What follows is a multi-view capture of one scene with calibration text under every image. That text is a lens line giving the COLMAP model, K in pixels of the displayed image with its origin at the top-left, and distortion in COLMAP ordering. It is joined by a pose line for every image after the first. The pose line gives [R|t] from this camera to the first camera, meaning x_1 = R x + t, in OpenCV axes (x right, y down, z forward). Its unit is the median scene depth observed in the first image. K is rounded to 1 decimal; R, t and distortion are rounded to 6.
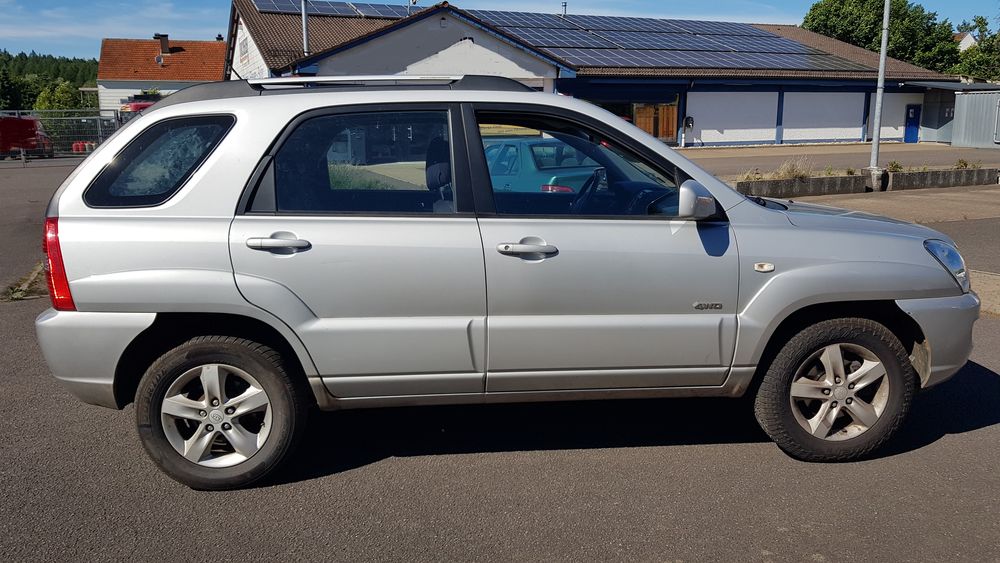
lens RADIAL K [[770.2, 0, 500.0], [0, 770.2, 281.5], [0, 0, 1]] dist [0.066927, -0.111996]
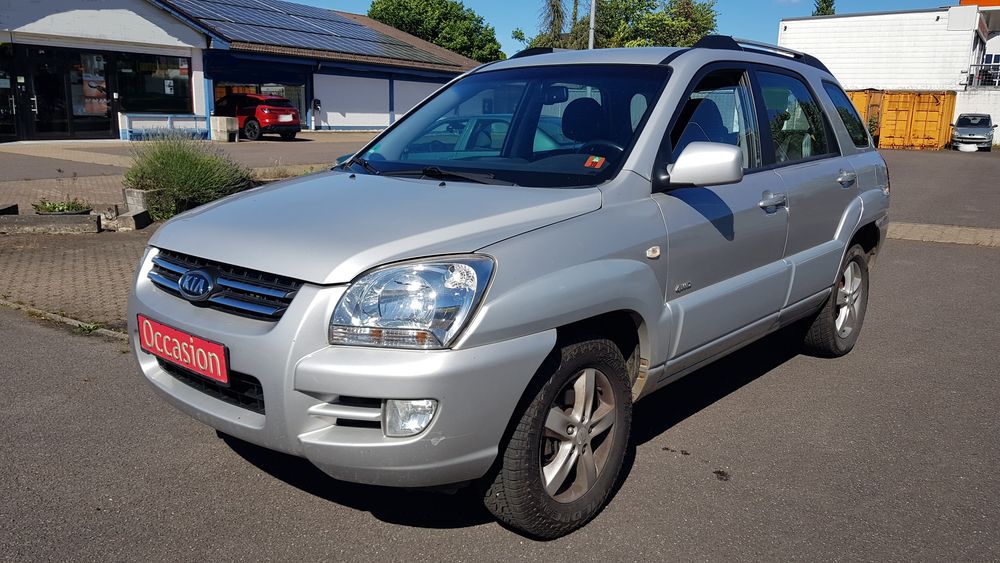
lens RADIAL K [[770.2, 0, 500.0], [0, 770.2, 281.5], [0, 0, 1]] dist [0.066927, -0.111996]
pose [[0.820368, -0.094064, 0.564046, -0.180703], [0.084257, 0.995495, 0.043469, -0.006312], [-0.565594, 0.011864, 0.824598, 0.074484]]
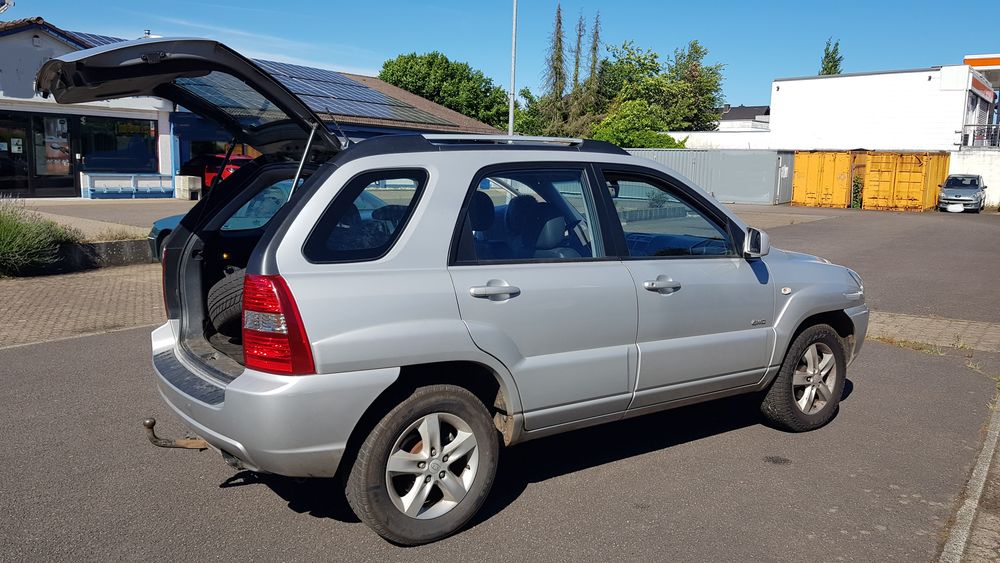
lens RADIAL K [[770.2, 0, 500.0], [0, 770.2, 281.5], [0, 0, 1]] dist [0.066927, -0.111996]
pose [[0.858744, -0.043758, 0.510533, -0.076463], [0.069246, 0.997117, -0.031011, -0.002661], [-0.507705, 0.061983, 0.859299, 0.007890]]
